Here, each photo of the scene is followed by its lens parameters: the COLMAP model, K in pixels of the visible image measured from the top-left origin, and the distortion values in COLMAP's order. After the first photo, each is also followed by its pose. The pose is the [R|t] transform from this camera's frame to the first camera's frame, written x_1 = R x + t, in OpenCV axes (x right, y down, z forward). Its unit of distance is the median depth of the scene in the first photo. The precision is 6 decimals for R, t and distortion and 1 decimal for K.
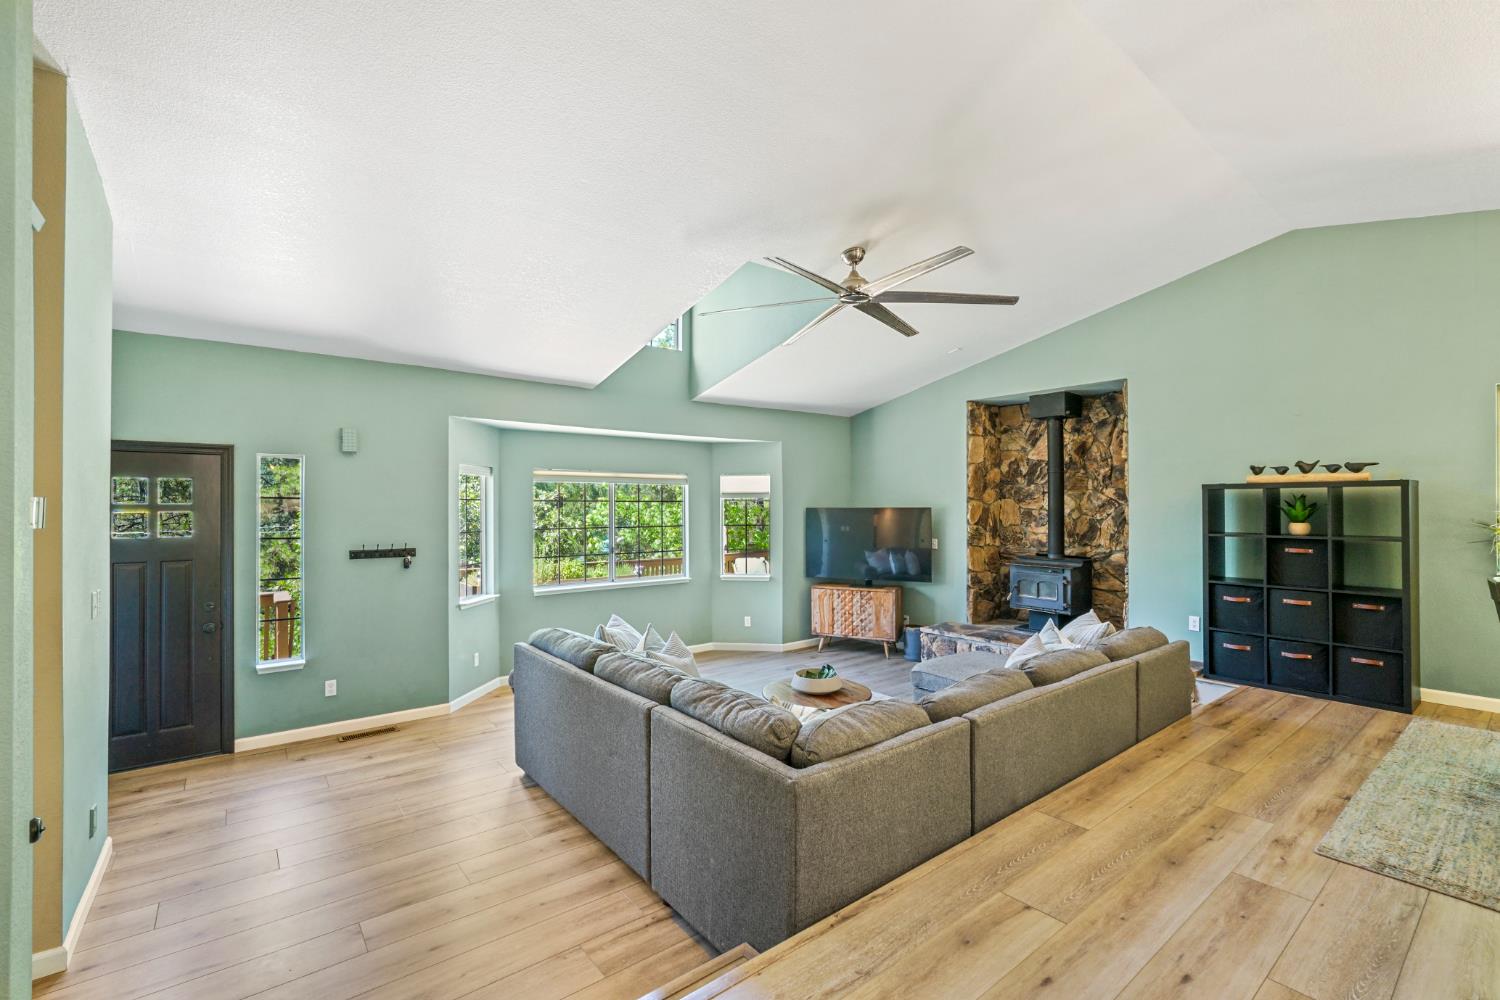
lens RADIAL K [[659.7, 0, 748.8], [0, 659.7, 501.7], [0, 0, 1]] dist [-0.015129, 0.008112]
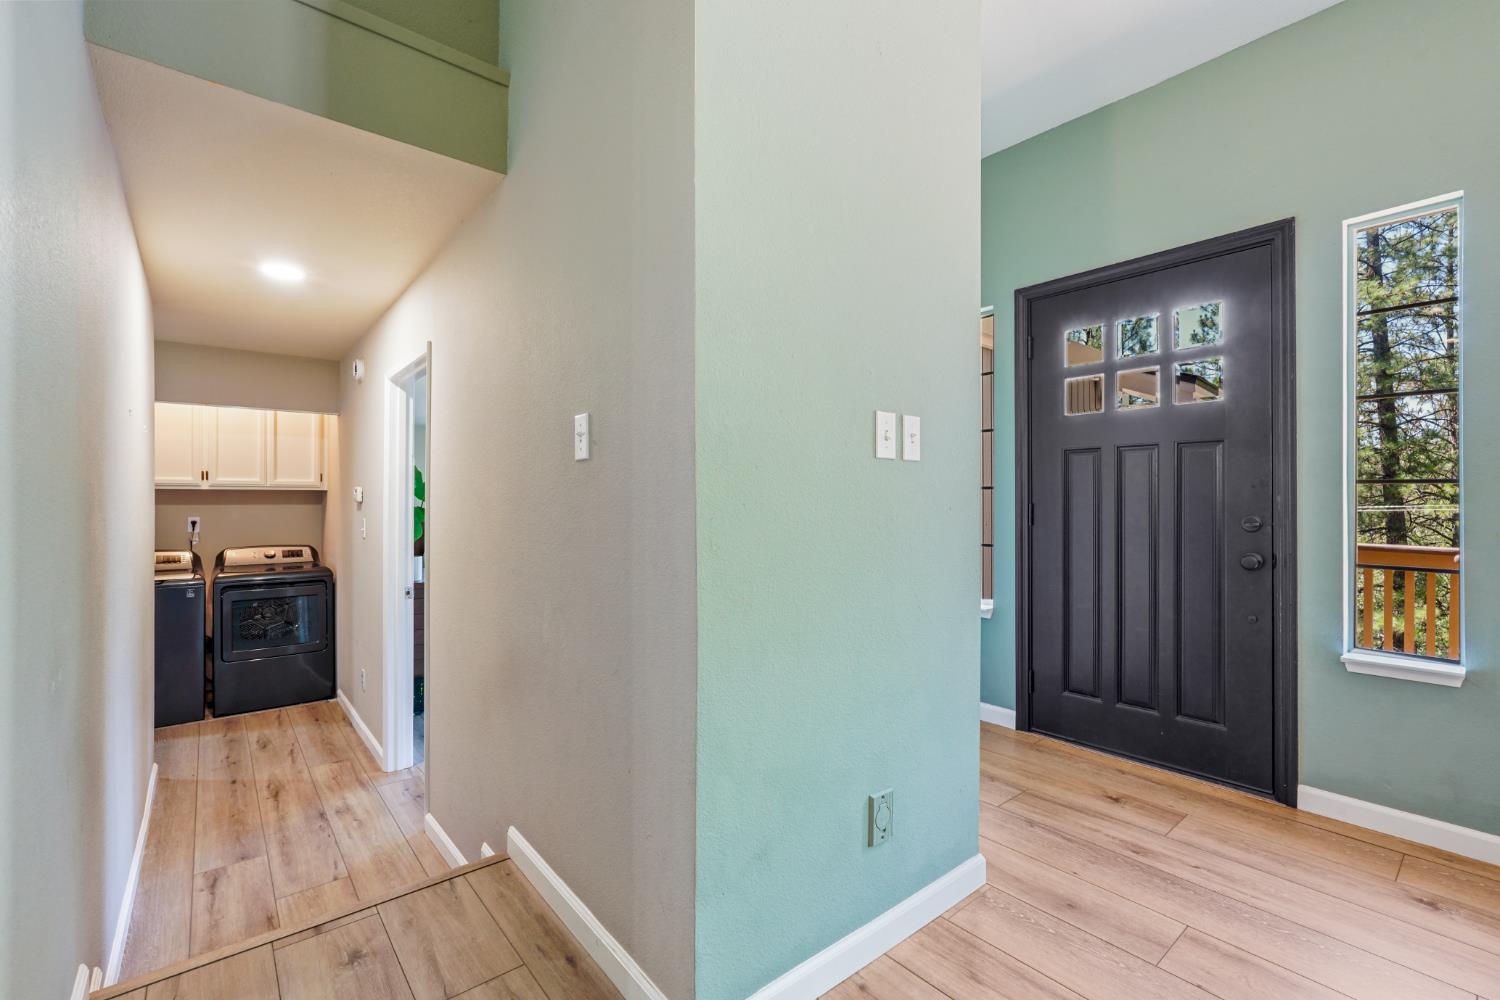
lens RADIAL K [[659.7, 0, 747.6], [0, 659.7, 498.4], [0, 0, 1]] dist [-0.015129, 0.008112]
pose [[0.035221, -0.001437, -0.999379, -0.227933], [0.004465, 0.999989, -0.001281, 0.110335], [0.999370, -0.004418, 0.035227, 0.445037]]
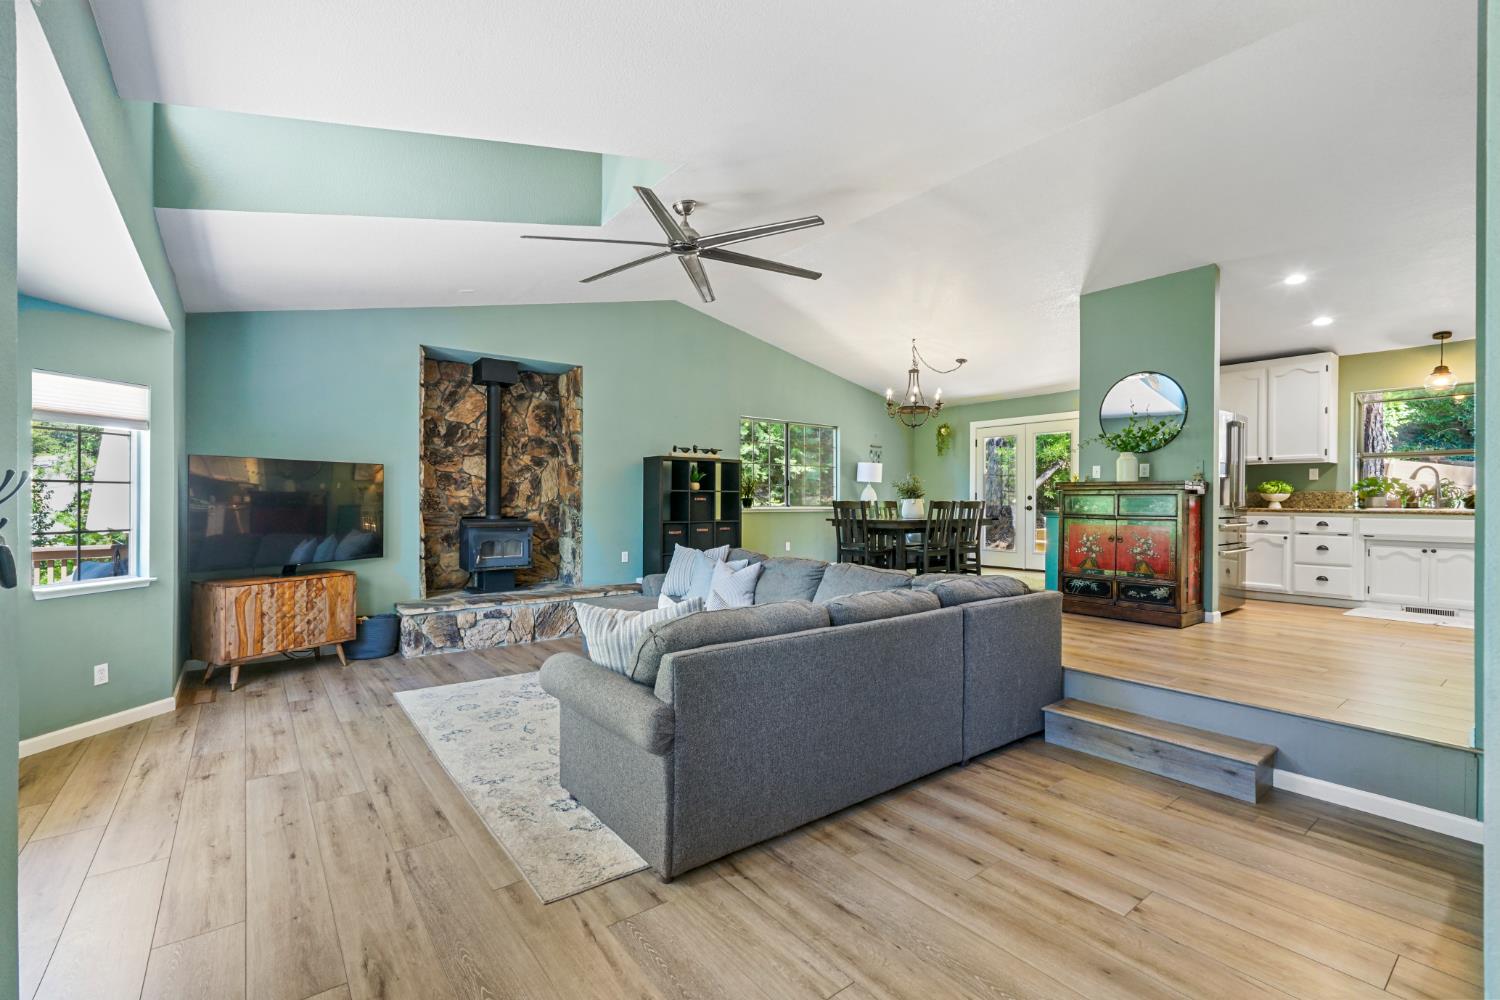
lens RADIAL K [[659.7, 0, 749.9], [0, 659.7, 500.1], [0, 0, 1]] dist [-0.015129, 0.008112]
pose [[0.015207, 0.001830, 0.999883, -0.682521], [-0.009541, 0.999953, -0.001685, 0.064676], [-0.999839, -0.009514, 0.015224, 0.701301]]
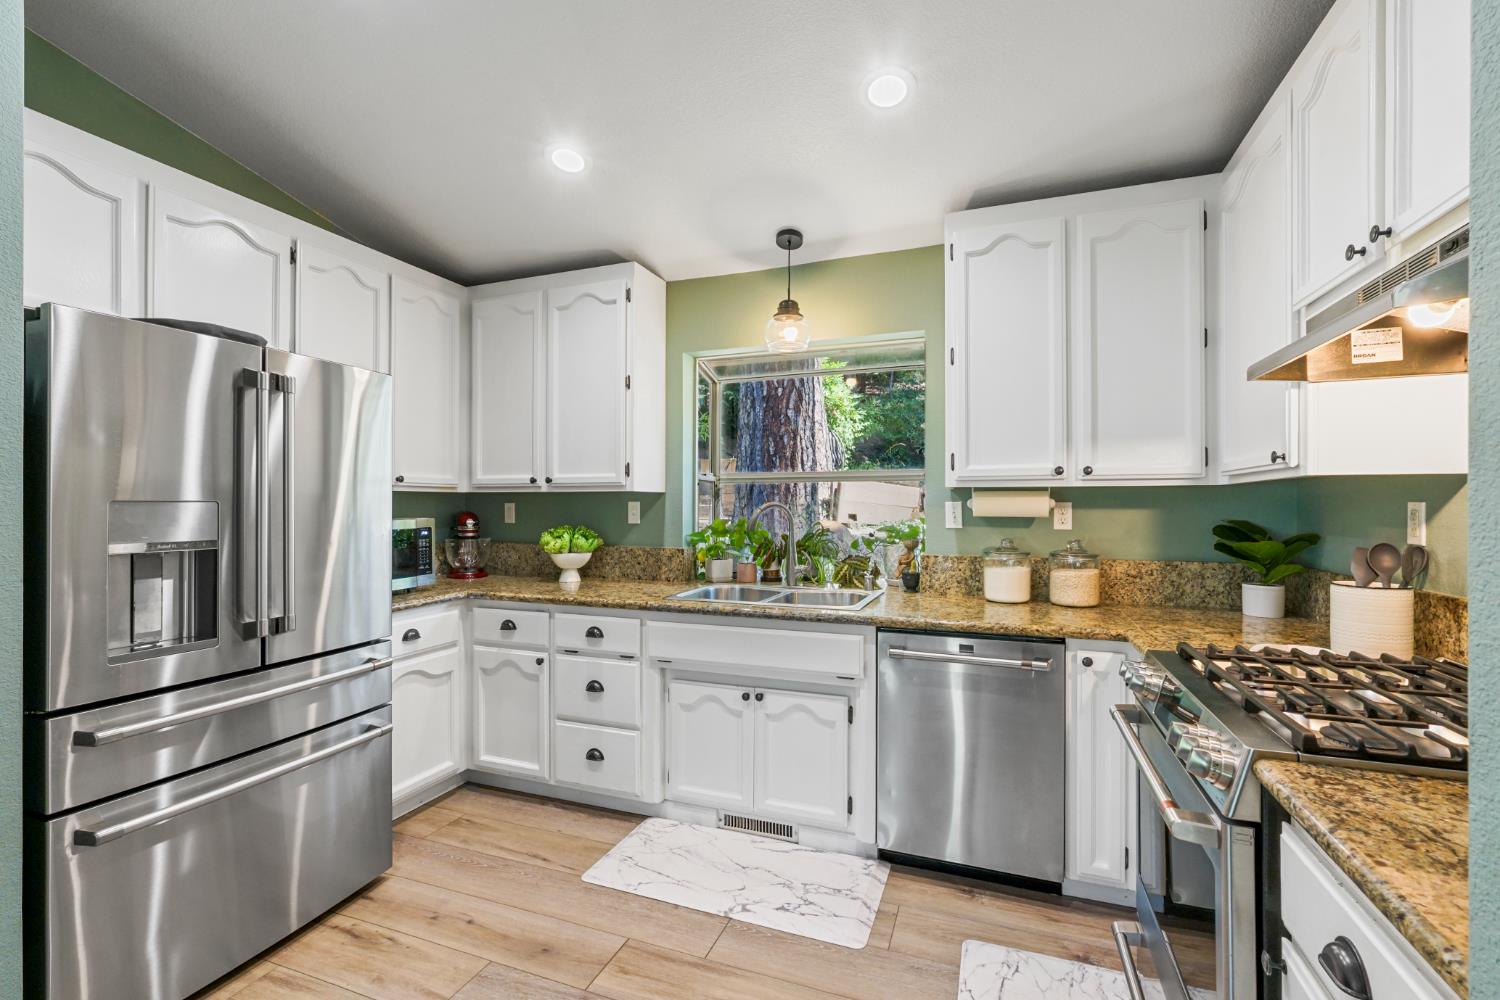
lens RADIAL K [[659.7, 0, 761.6], [0, 659.7, 503.9], [0, 0, 1]] dist [-0.015129, 0.008112]
pose [[-0.512886, 0.004291, 0.858446, -0.052163], [-0.000667, 0.999985, -0.005397, 0.000367], [-0.858456, -0.003341, -0.512876, -0.101713]]
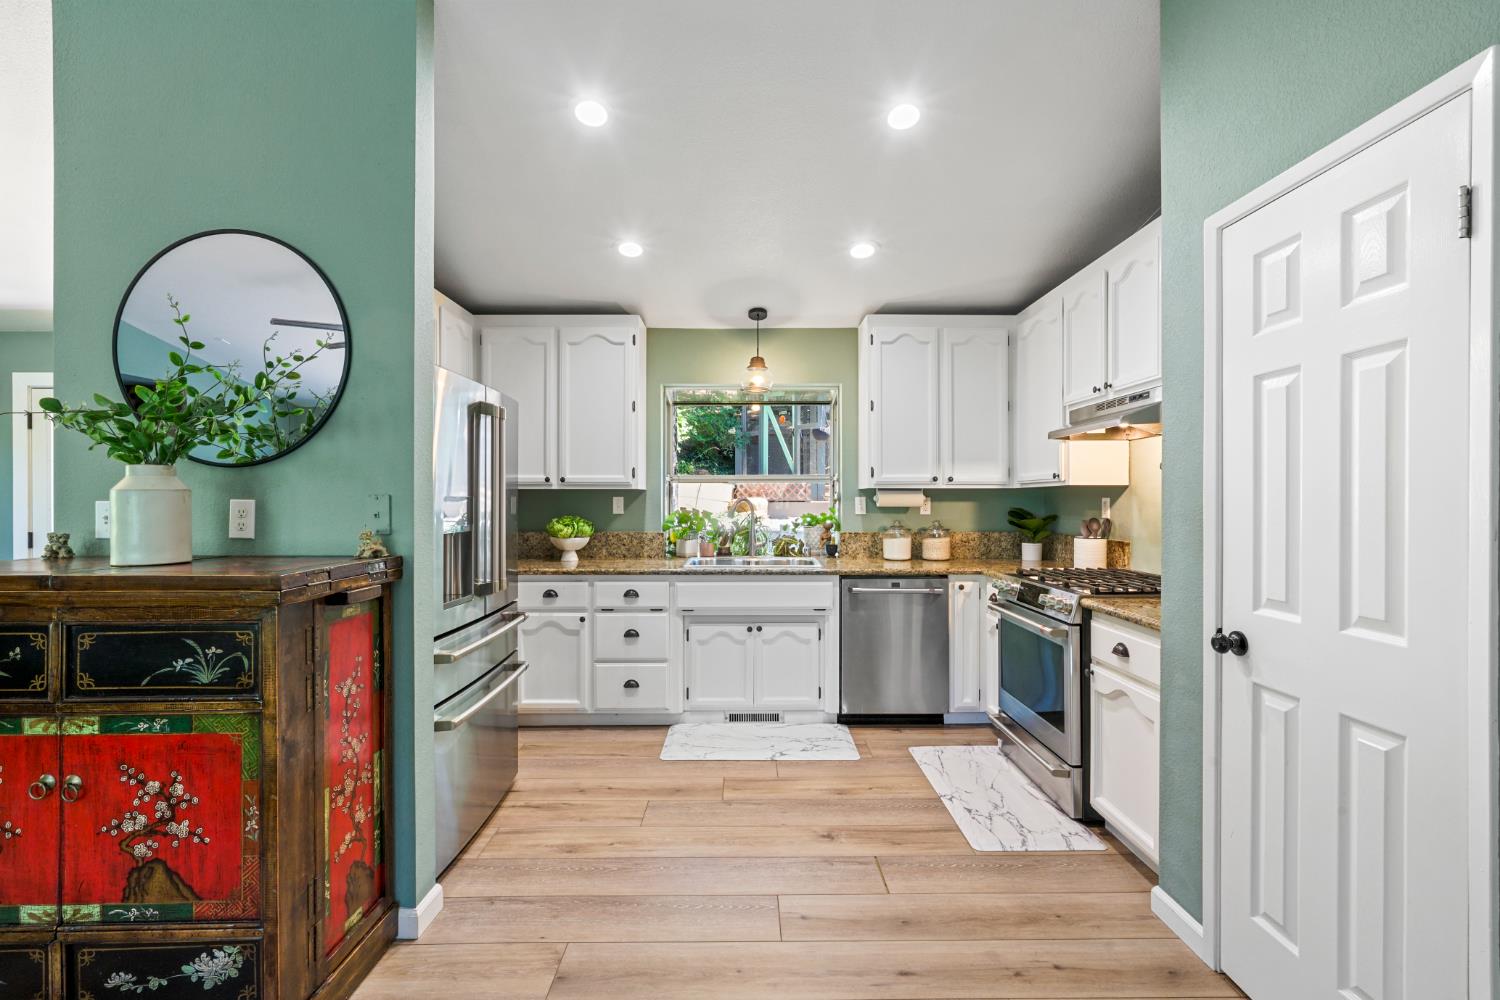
lens RADIAL K [[659.7, 0, 750.2], [0, 659.7, 500.2], [0, 0, 1]] dist [-0.015129, 0.008112]
pose [[-0.785473, 0.002714, 0.618890, -0.071339], [0.001128, 0.999995, -0.002953, 0.001430], [-0.618895, -0.001621, -0.785472, 0.202568]]
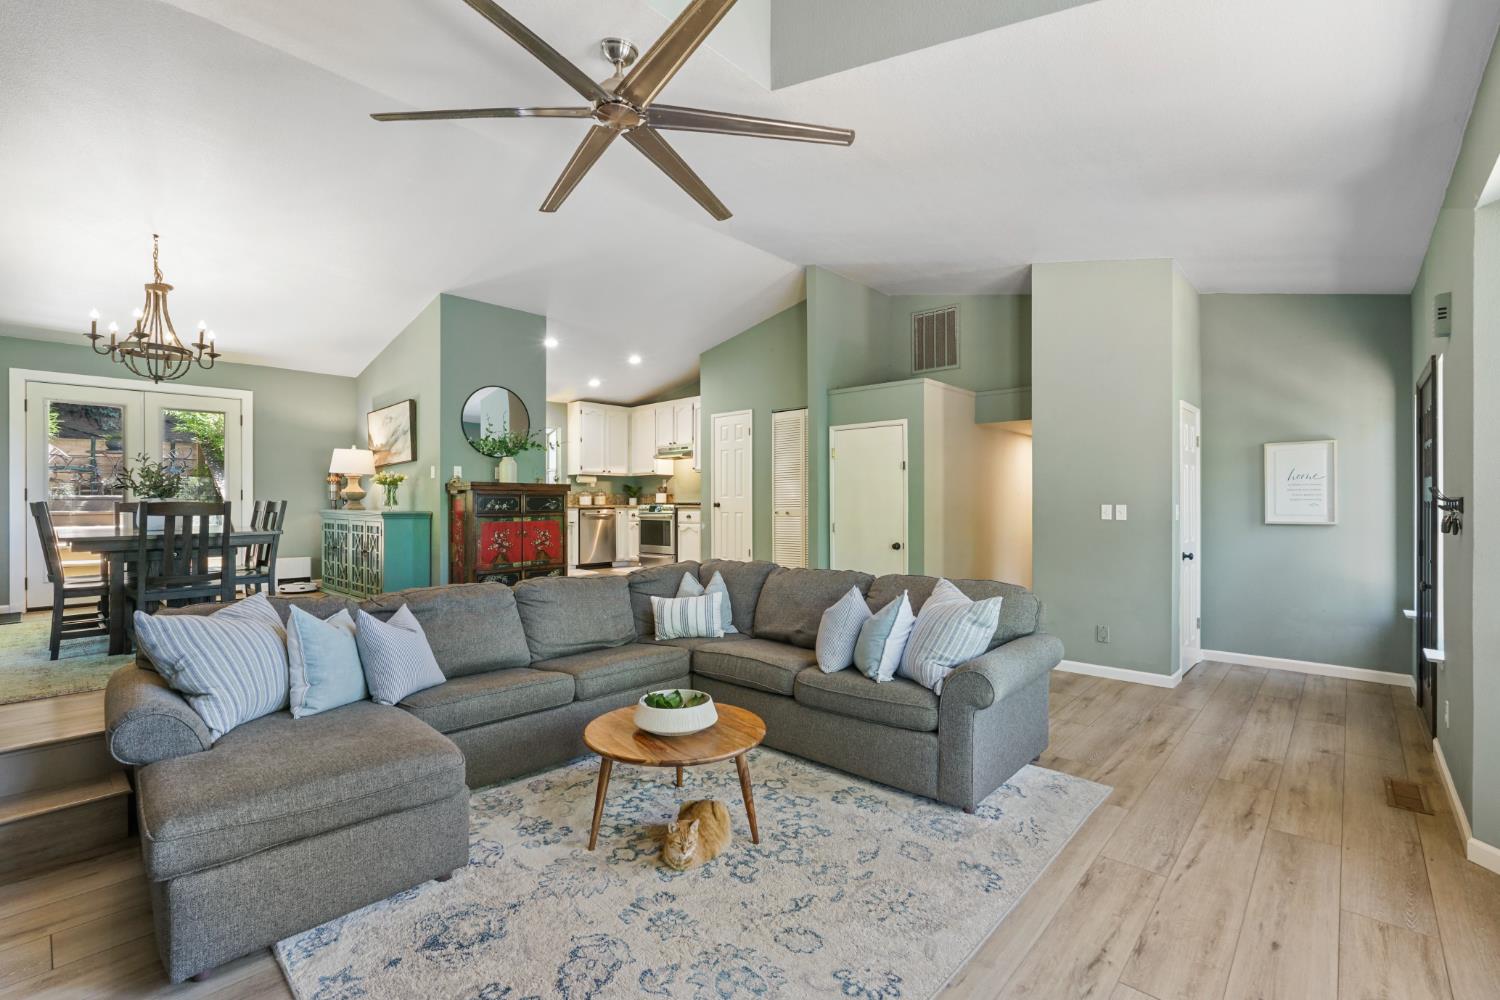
lens RADIAL K [[659.7, 0, 746.5], [0, 659.7, 501.4], [0, 0, 1]] dist [-0.015129, 0.008112]
pose [[-0.988549, 0.005442, -0.150800, 0.105310], [0.006311, 0.999966, -0.005285, 0.069757], [0.150766, -0.006176, -0.988550, 1.334363]]
